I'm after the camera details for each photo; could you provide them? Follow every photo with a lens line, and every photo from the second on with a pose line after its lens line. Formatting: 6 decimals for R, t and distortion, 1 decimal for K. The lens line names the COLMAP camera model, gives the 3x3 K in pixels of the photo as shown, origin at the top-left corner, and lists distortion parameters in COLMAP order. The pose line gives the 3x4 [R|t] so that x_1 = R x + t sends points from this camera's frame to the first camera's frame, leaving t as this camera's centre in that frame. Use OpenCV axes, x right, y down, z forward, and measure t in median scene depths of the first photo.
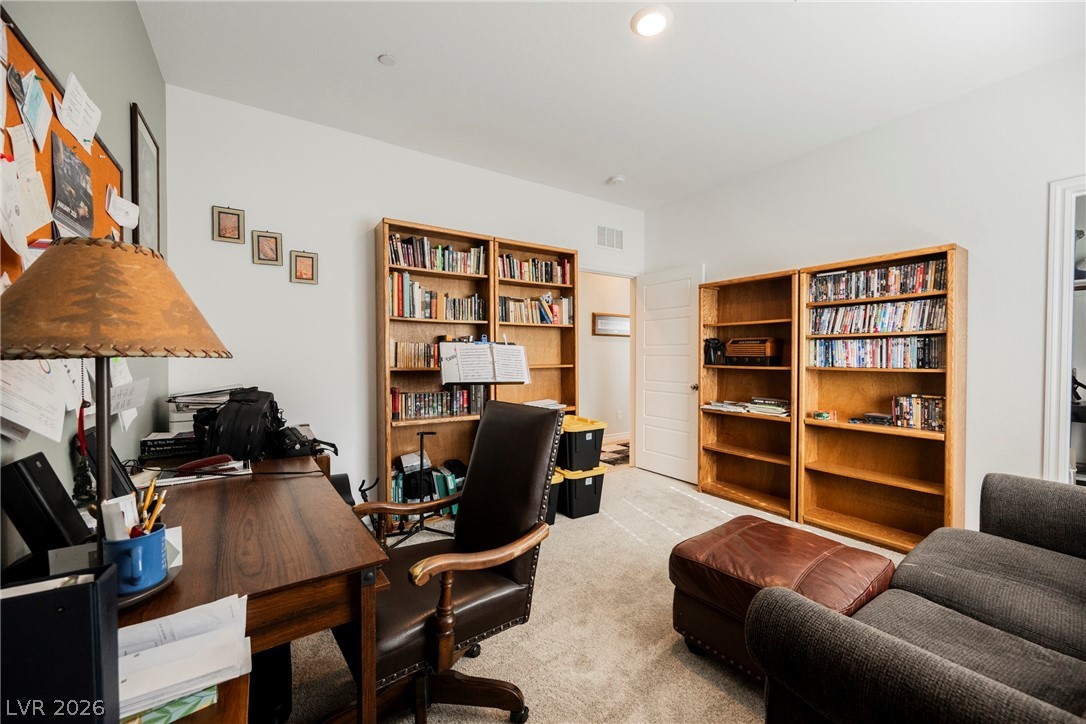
lens RADIAL K [[432.7, 0, 545.3], [0, 432.7, 361.7], [0, 0, 1]] dist [0.004582, -0.002061]
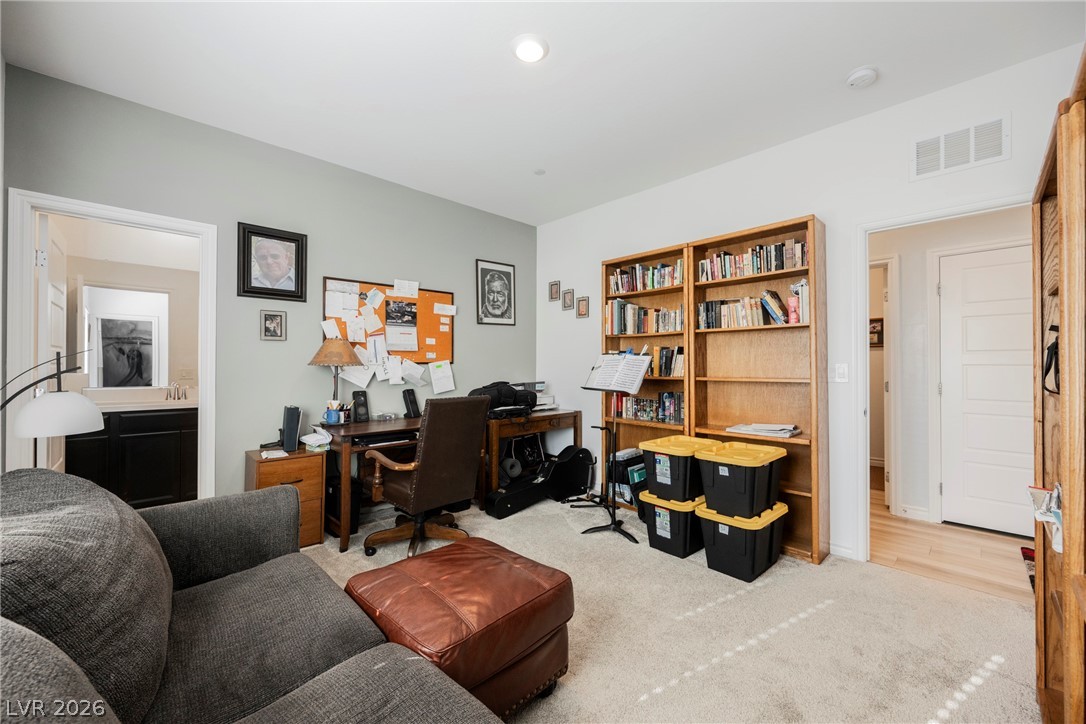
lens RADIAL K [[432.7, 0, 543.9], [0, 432.7, 362.7], [0, 0, 1]] dist [0.004582, -0.002061]
pose [[0.164760, -0.005242, -0.986320, 0.809817], [-0.016460, 0.999832, -0.008063, -0.008405], [0.986196, 0.017563, 0.164646, 0.552683]]
